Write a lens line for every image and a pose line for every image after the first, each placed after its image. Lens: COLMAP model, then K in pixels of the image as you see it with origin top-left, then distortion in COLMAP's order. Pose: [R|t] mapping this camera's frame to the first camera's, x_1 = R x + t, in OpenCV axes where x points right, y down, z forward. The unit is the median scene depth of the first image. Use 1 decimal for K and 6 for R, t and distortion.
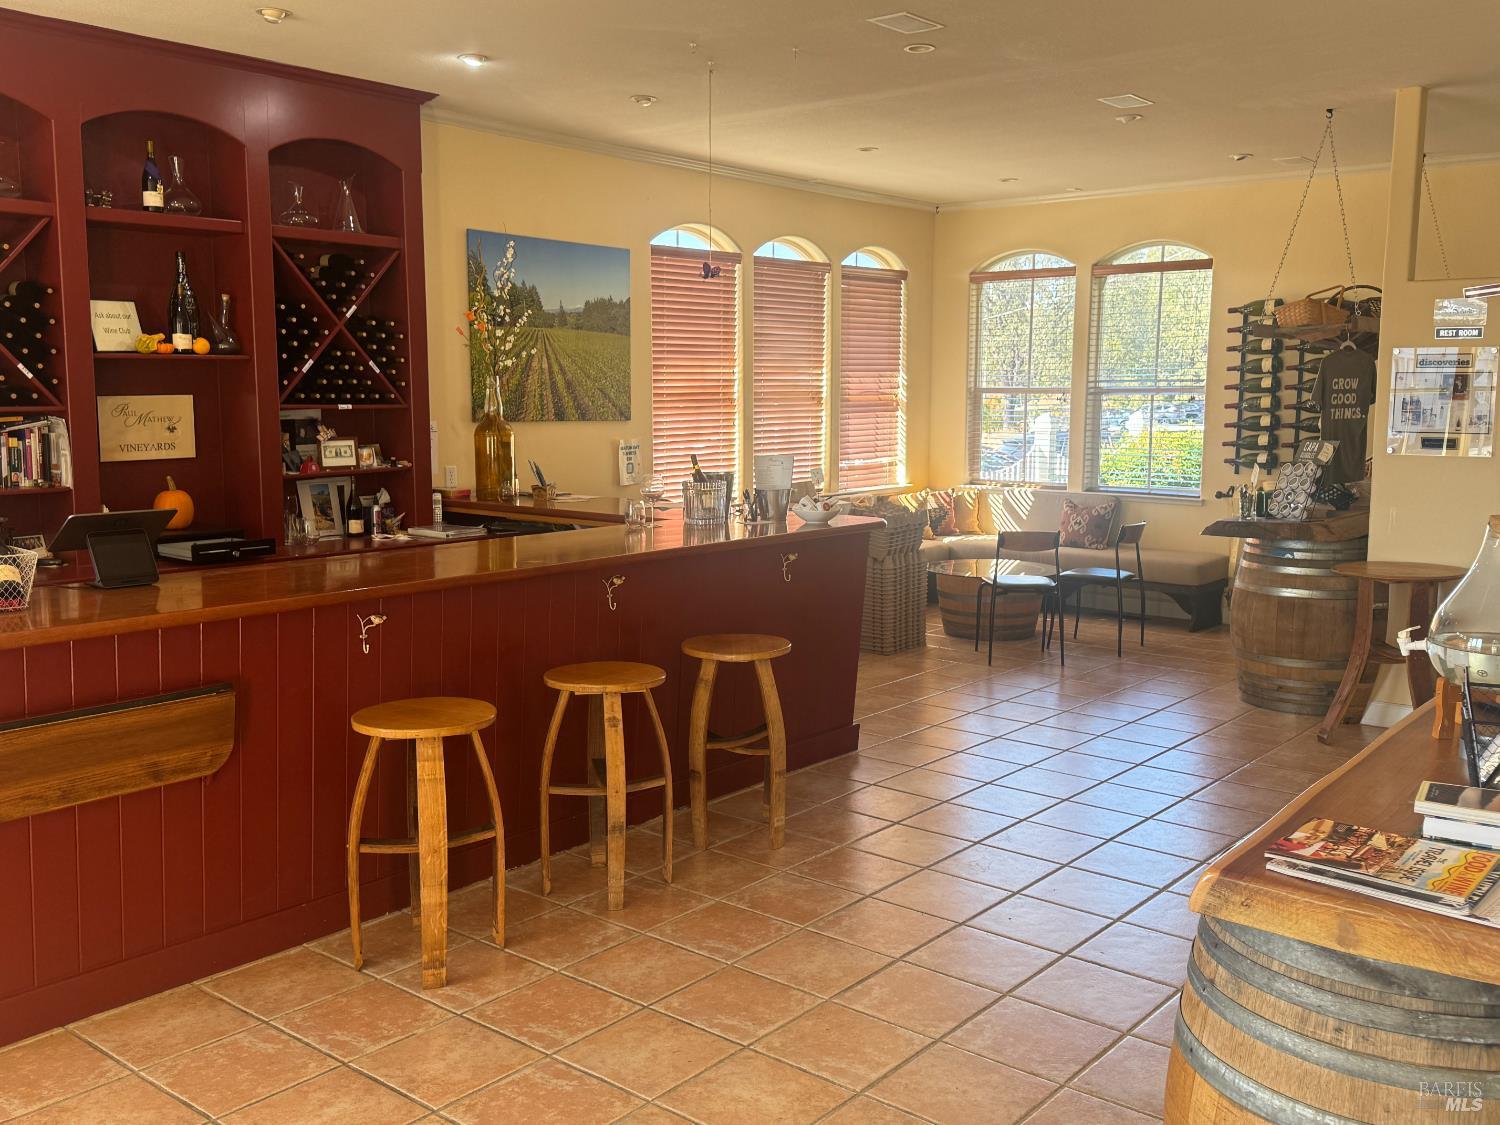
lens RADIAL K [[1380.3, 0, 730.7], [0, 1380.3, 561.4], [0, 0, 1]] dist [0.158981, -0.327372]
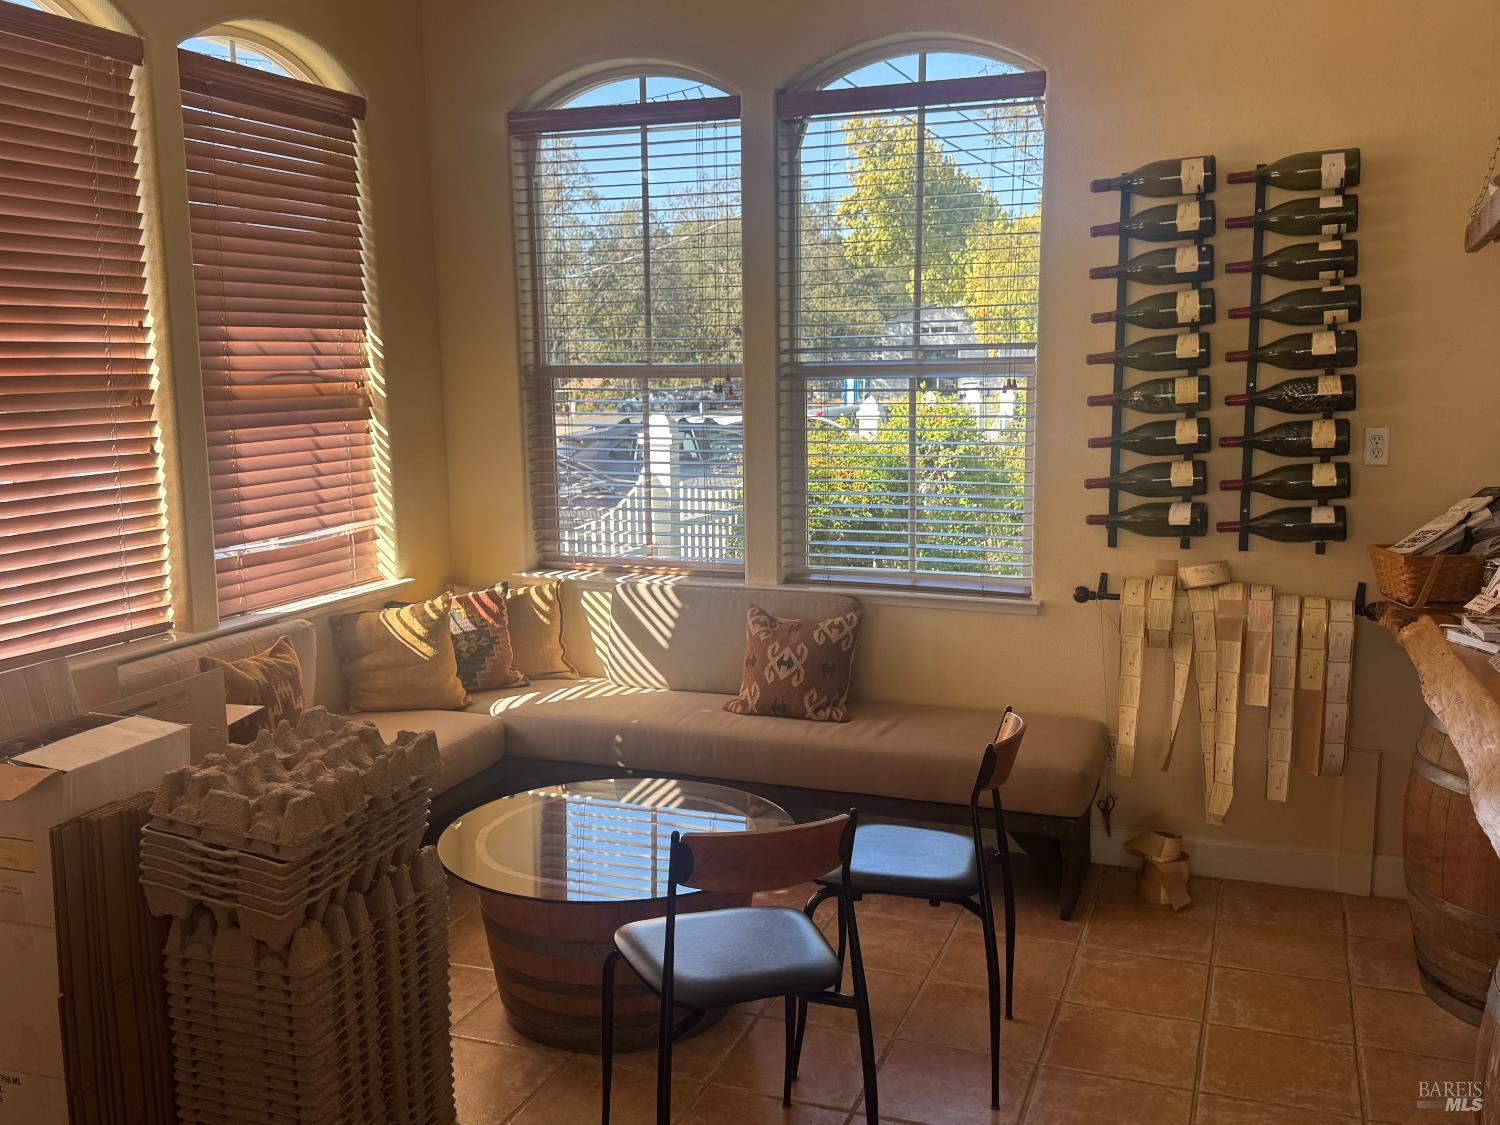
lens RADIAL K [[1378.8, 0, 753.7], [0, 1378.8, 569.7], [0, 0, 1]] dist [0.171105, -0.321409]
pose [[0.941303, -0.062236, 0.331777, 0.089030], [0.055385, 0.998012, 0.030077, -0.069487], [-0.332989, -0.009937, 0.942878, 0.559295]]
